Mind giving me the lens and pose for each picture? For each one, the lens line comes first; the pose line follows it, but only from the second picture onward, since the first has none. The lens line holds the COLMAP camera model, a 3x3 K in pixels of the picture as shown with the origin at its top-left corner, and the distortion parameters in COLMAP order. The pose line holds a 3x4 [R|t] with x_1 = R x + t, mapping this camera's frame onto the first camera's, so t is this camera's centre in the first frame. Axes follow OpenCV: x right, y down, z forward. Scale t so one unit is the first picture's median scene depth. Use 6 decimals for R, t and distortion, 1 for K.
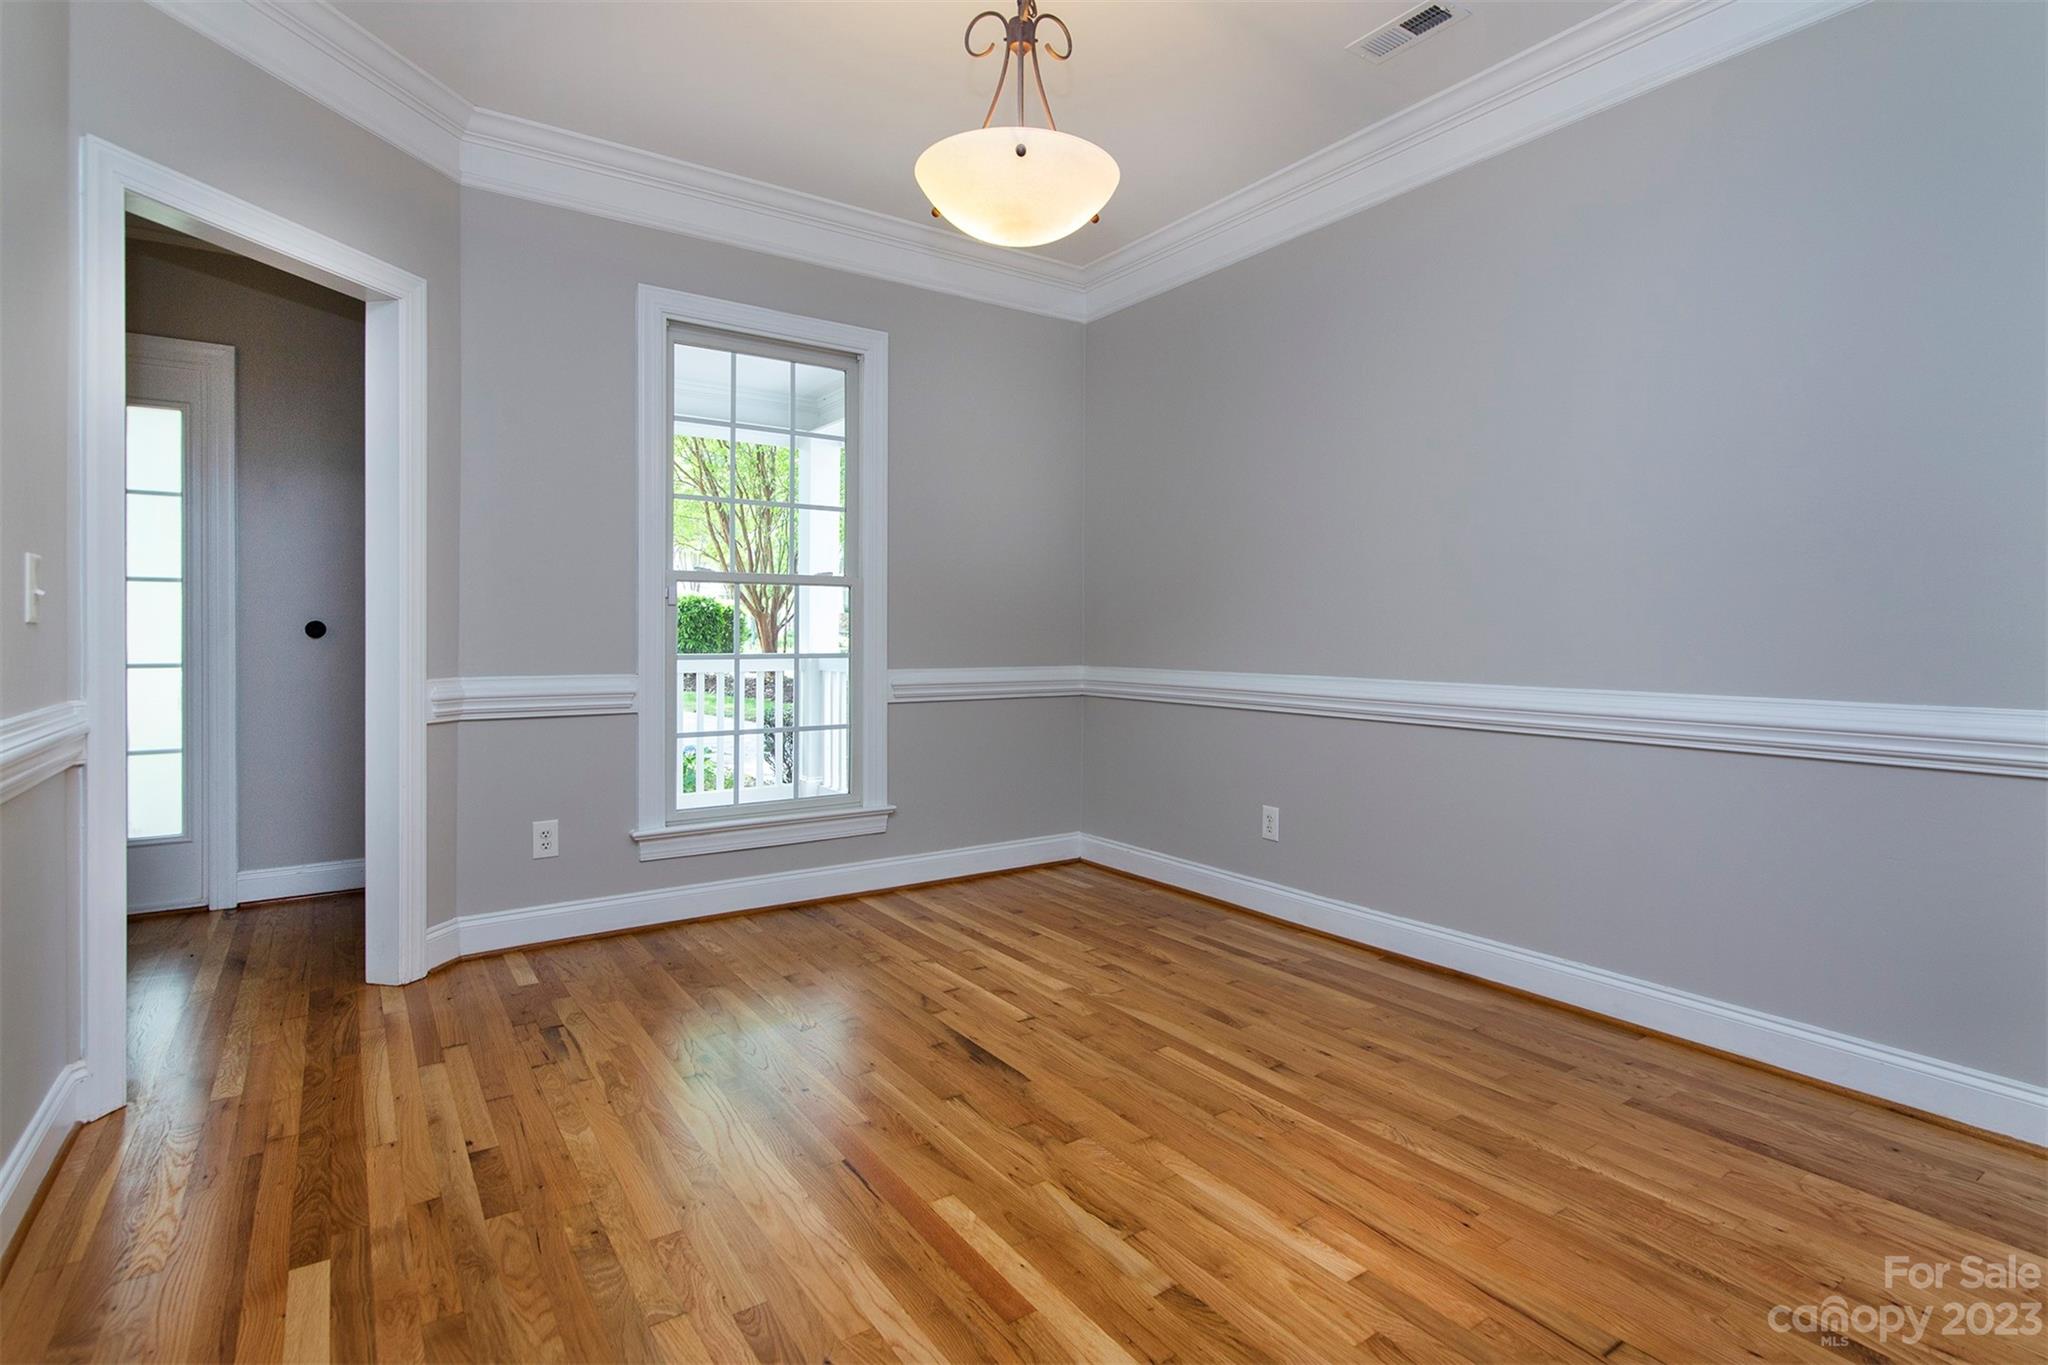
lens RADIAL K [[985.8, 0, 1025.9], [0, 985.8, 665.8], [0, 0, 1]] dist [0.005567, -0.000430]
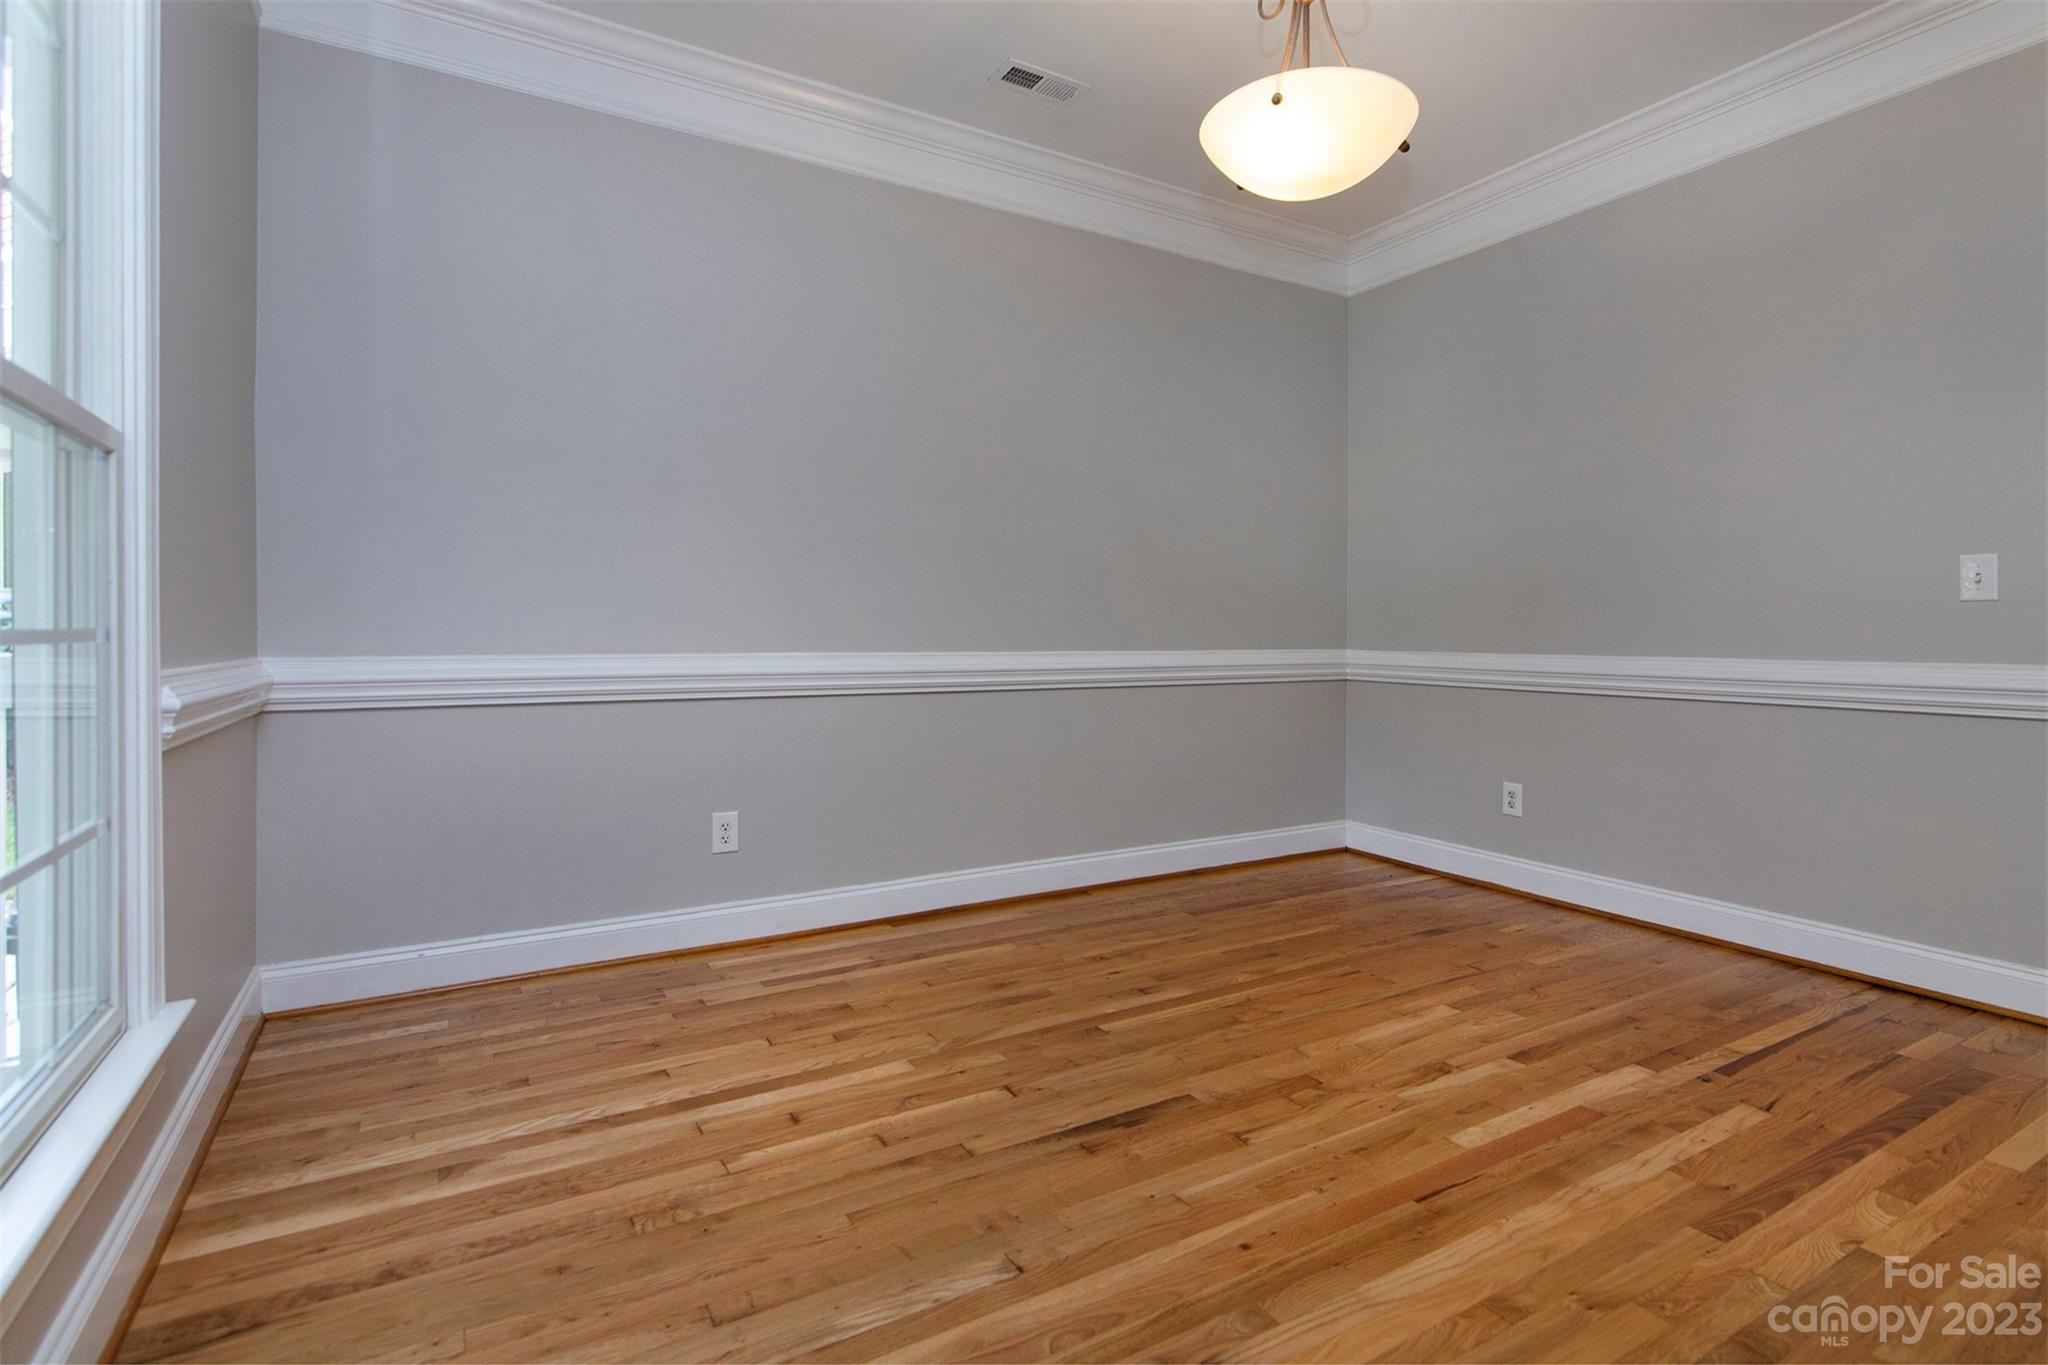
lens RADIAL K [[985.8, 0, 1026.2], [0, 985.8, 637.1], [0, 0, 1]] dist [0.005567, -0.000430]
pose [[0.081329, -0.006522, 0.996666, -0.862584], [0.024303, 0.999694, 0.004559, -0.009482], [-0.996391, 0.023851, 0.081463, 1.004999]]
